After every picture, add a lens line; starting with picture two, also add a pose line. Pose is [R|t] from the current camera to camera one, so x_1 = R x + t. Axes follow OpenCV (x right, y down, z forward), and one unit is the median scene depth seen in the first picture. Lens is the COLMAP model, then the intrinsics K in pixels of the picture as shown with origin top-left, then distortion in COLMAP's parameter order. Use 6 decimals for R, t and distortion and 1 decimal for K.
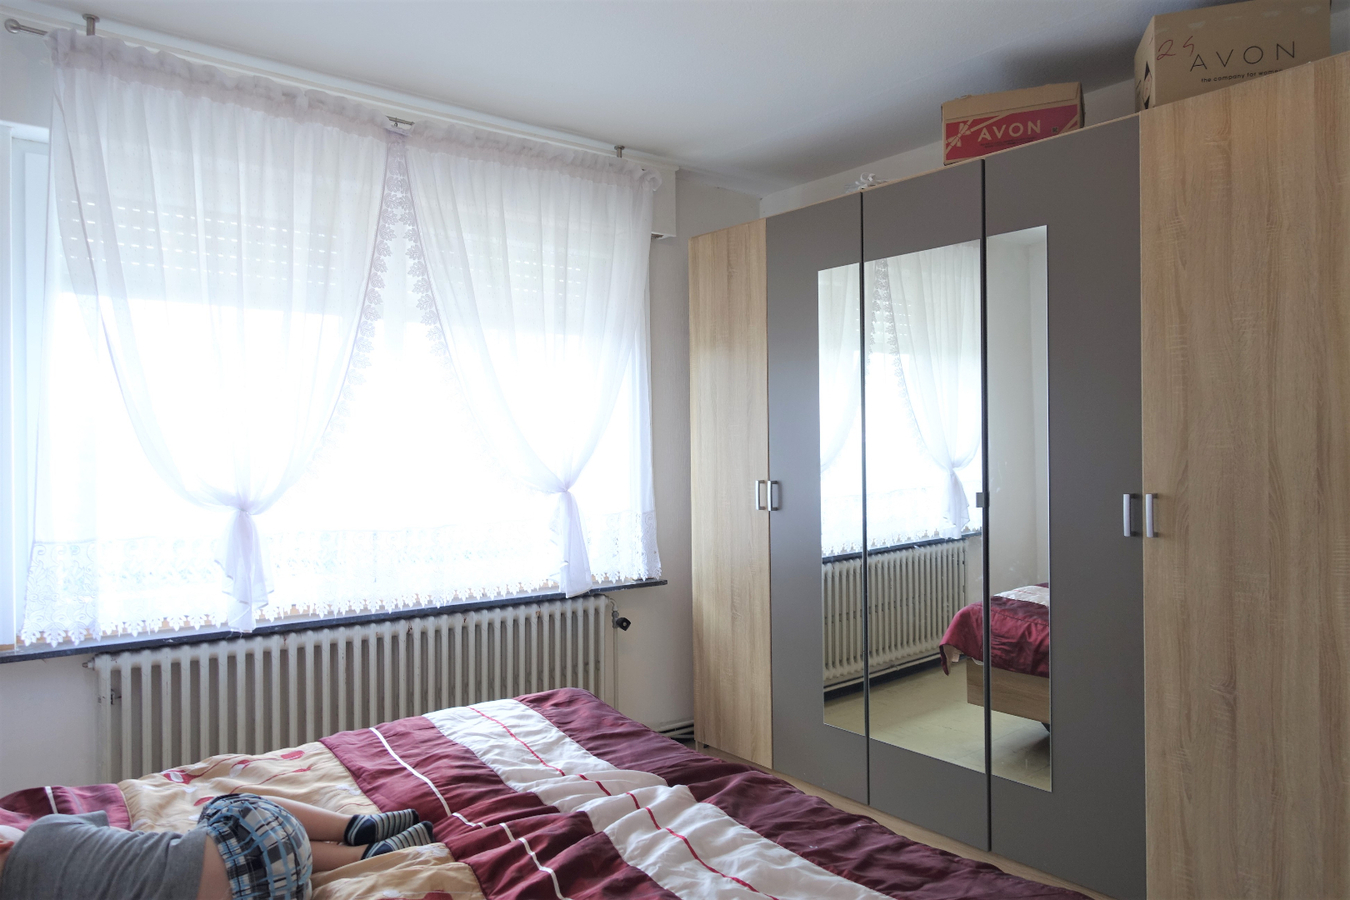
lens RADIAL K [[924.4, 0, 675.8], [0, 924.4, 447.6], [0, 0, 1]] dist [-0.008588, 0.000709]
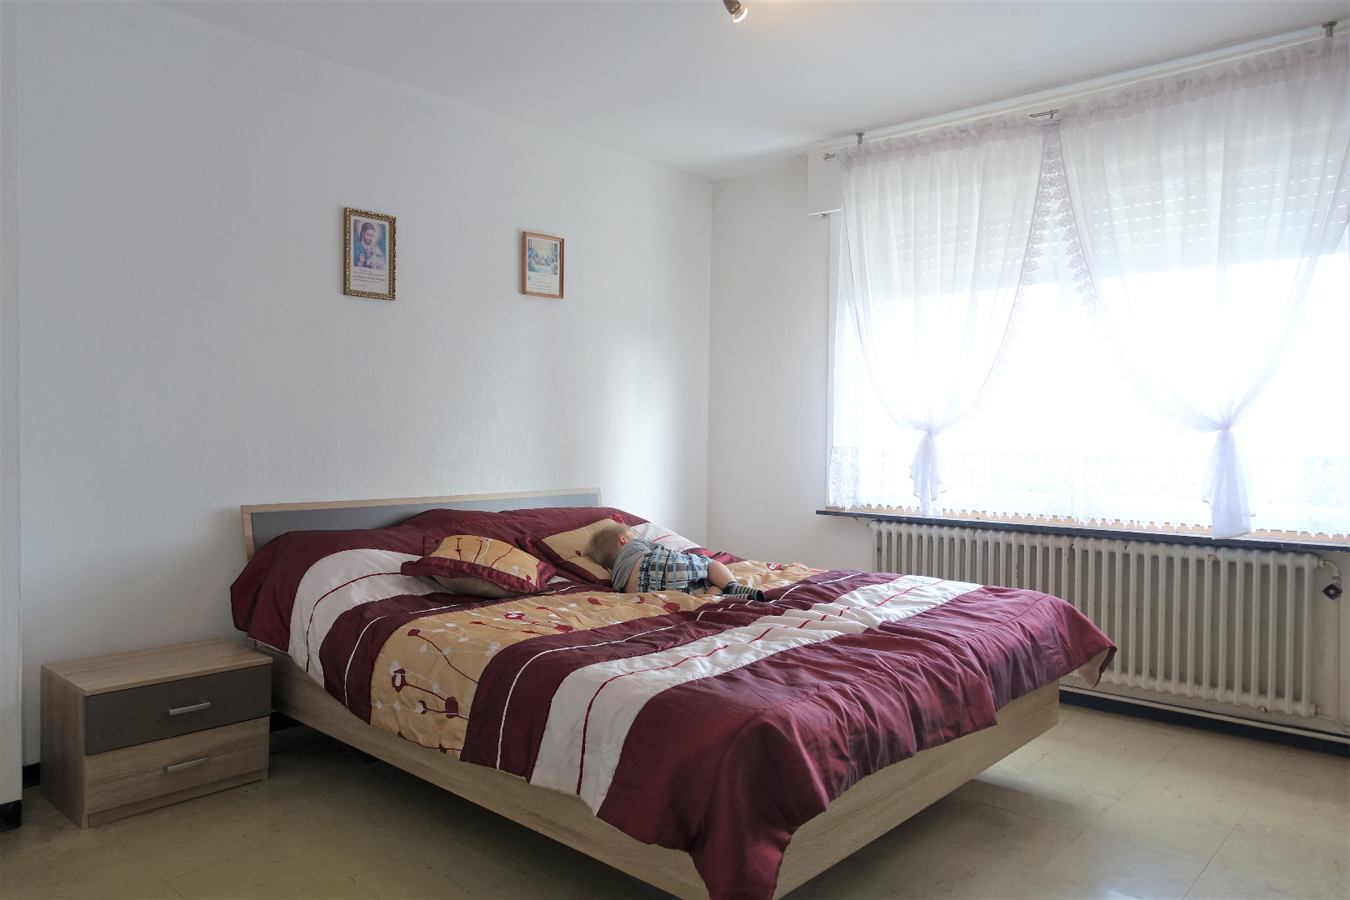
lens RADIAL K [[924.4, 0, 676.1], [0, 924.4, 446.6], [0, 0, 1]] dist [-0.008588, 0.000709]
pose [[0.172057, 0.016713, -0.984945, 0.790360], [-0.008997, 0.999841, 0.015394, 0.061679], [0.985046, 0.006213, 0.172180, 0.320406]]
